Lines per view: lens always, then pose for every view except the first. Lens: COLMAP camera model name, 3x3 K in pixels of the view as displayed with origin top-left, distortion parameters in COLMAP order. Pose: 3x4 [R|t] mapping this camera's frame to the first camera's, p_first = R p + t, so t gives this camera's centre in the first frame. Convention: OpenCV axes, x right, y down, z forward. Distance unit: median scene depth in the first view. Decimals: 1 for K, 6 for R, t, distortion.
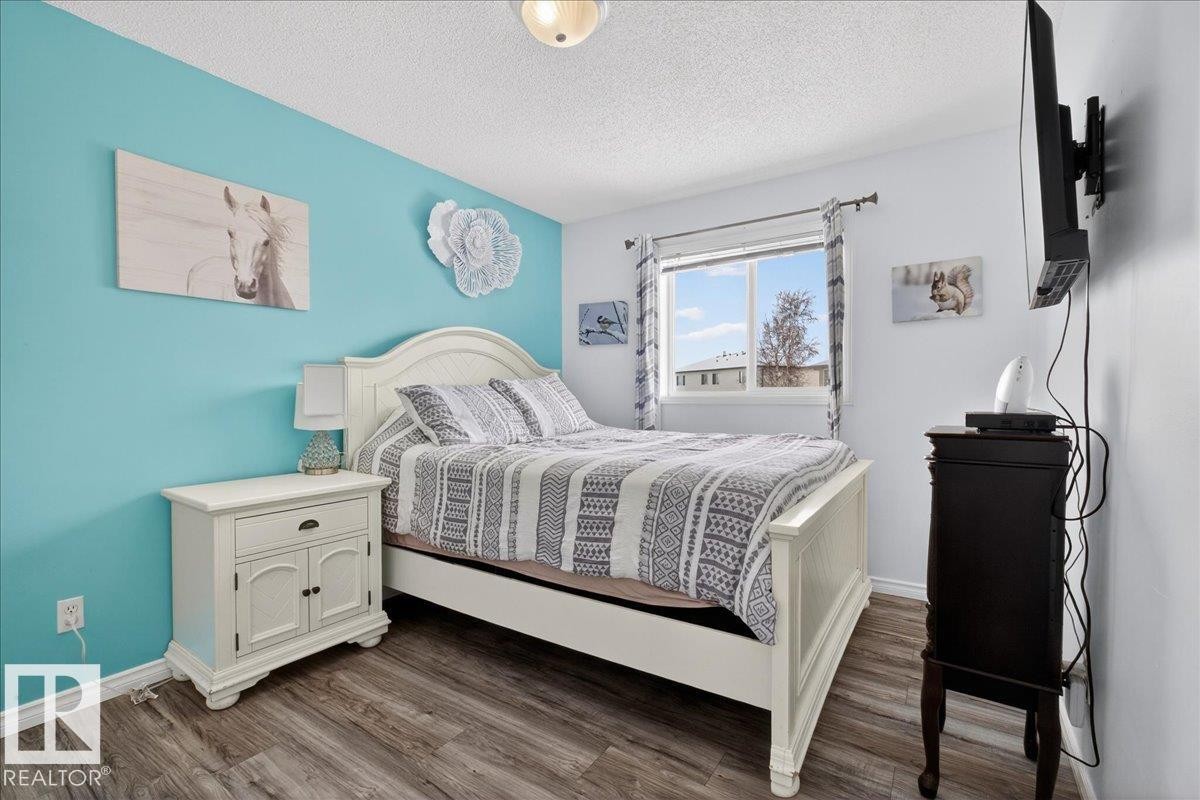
lens RADIAL K [[523.8, 0, 593.4], [0, 523.8, 402.1], [0, 0, 1]] dist [-0.005247, 0.000004]
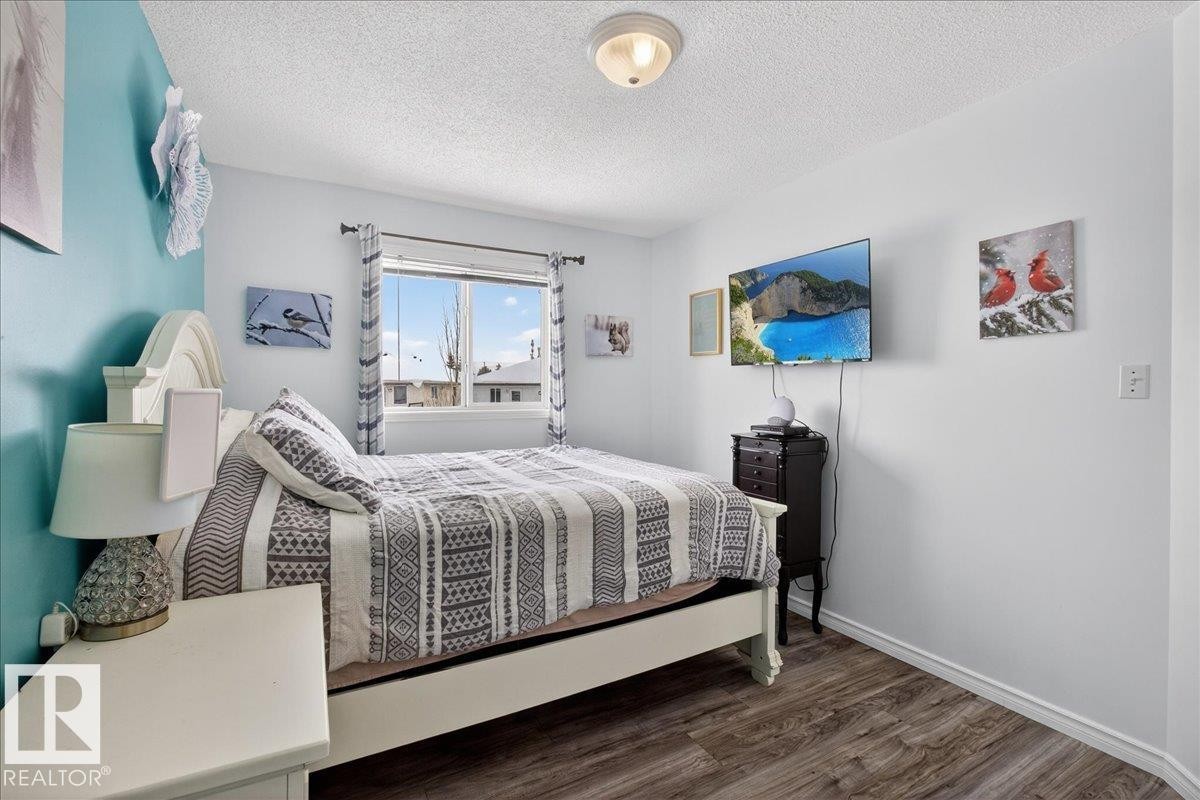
lens RADIAL K [[523.8, 0, 593.0], [0, 523.8, 391.7], [0, 0, 1]] dist [-0.005247, 0.000004]
pose [[0.463190, 0.001029, 0.886258, -0.819135], [0.009837, 0.999932, -0.006302, -0.066451], [-0.886204, 0.011637, 0.463148, 0.487455]]
